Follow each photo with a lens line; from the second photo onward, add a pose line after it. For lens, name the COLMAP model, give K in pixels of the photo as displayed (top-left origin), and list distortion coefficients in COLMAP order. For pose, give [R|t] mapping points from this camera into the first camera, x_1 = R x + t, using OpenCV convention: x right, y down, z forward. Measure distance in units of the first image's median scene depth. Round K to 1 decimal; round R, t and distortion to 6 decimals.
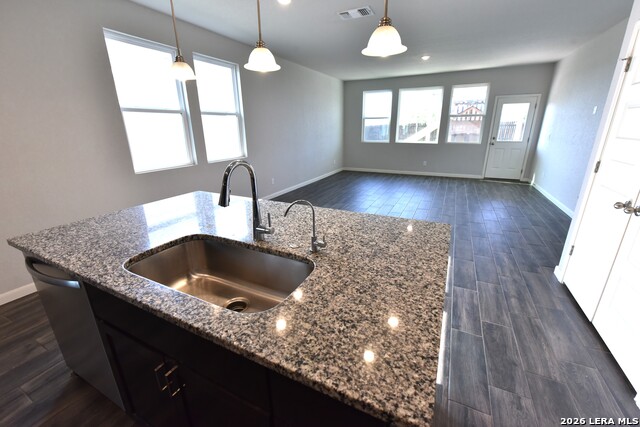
lens RADIAL K [[261.5, 0, 320.0], [0, 261.5, 213.5], [0, 0, 1]] dist [0.000557, -0.000060]
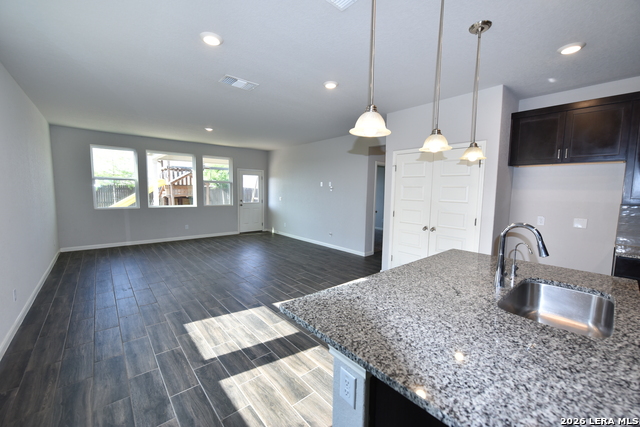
lens RADIAL K [[258.1, 0, 320.0], [0, 258.1, 213.5], [0, 0, 1]] dist [-0.002316, -0.000791]
pose [[0.384082, -0.066620, 0.920893, -0.321348], [0.273640, 0.960797, -0.044621, -0.077612], [-0.881818, 0.269131, 0.387254, 0.232490]]
